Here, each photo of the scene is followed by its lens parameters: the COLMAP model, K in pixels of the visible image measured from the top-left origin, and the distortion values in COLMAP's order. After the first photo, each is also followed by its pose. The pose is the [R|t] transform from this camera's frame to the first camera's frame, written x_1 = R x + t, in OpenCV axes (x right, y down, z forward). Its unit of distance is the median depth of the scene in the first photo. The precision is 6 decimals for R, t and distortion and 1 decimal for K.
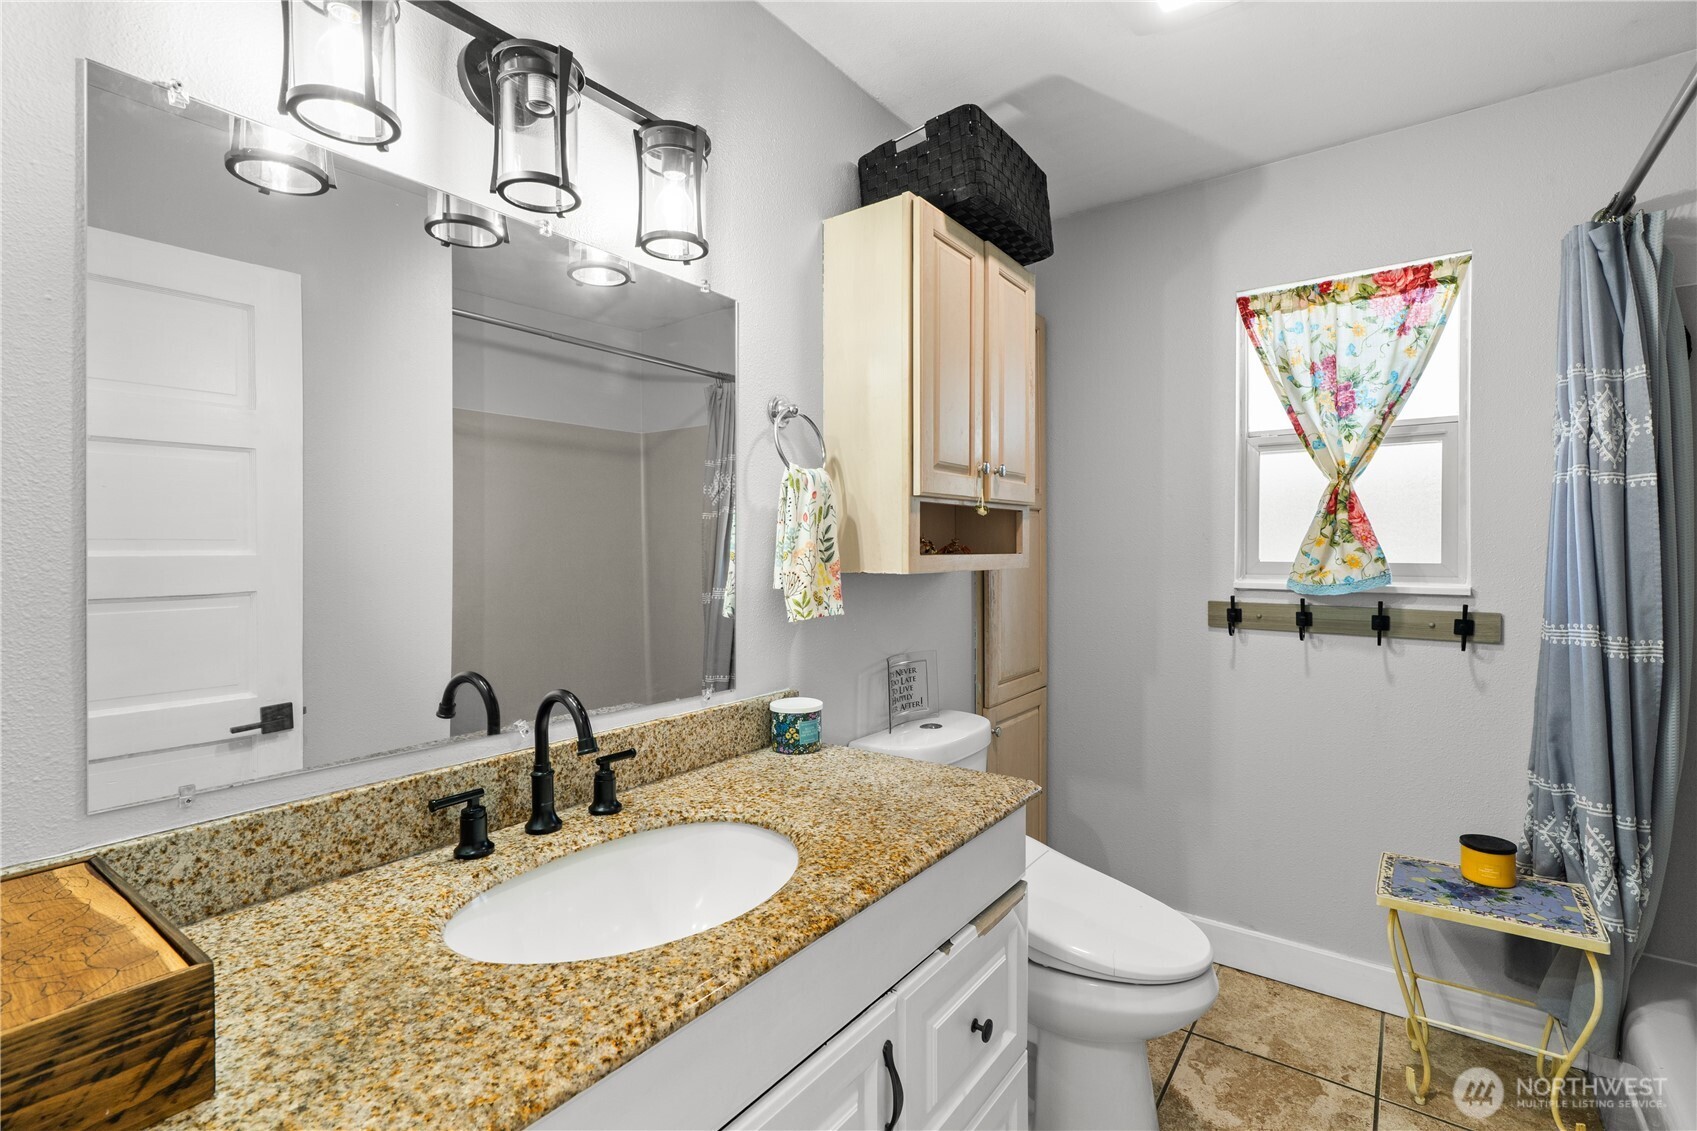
lens RADIAL K [[761.2, 0, 847.6], [0, 761.2, 559.2], [0, 0, 1]] dist [-0.011641, 0.005277]
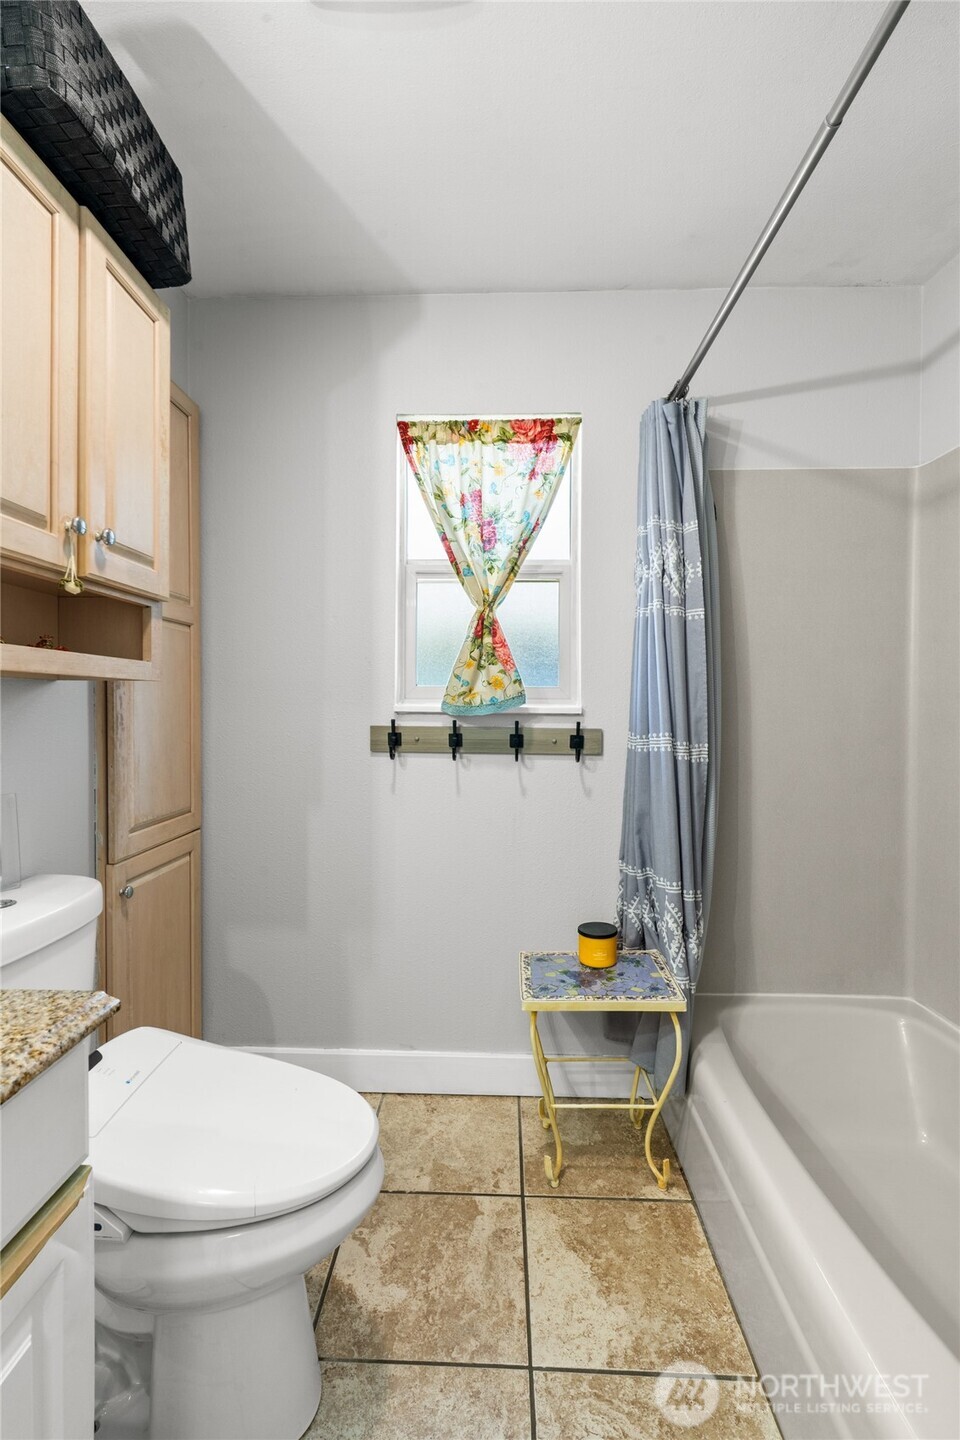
lens RADIAL K [[646.0, 0, 480.0], [0, 646.0, 720.0], [0, 0, 1]] dist [-0.011641, 0.005277]
pose [[0.818540, -0.003029, 0.574442, 0.133958], [-0.000324, 0.999984, 0.005735, 0.050899], [-0.574450, -0.004881, 0.818525, 0.283899]]
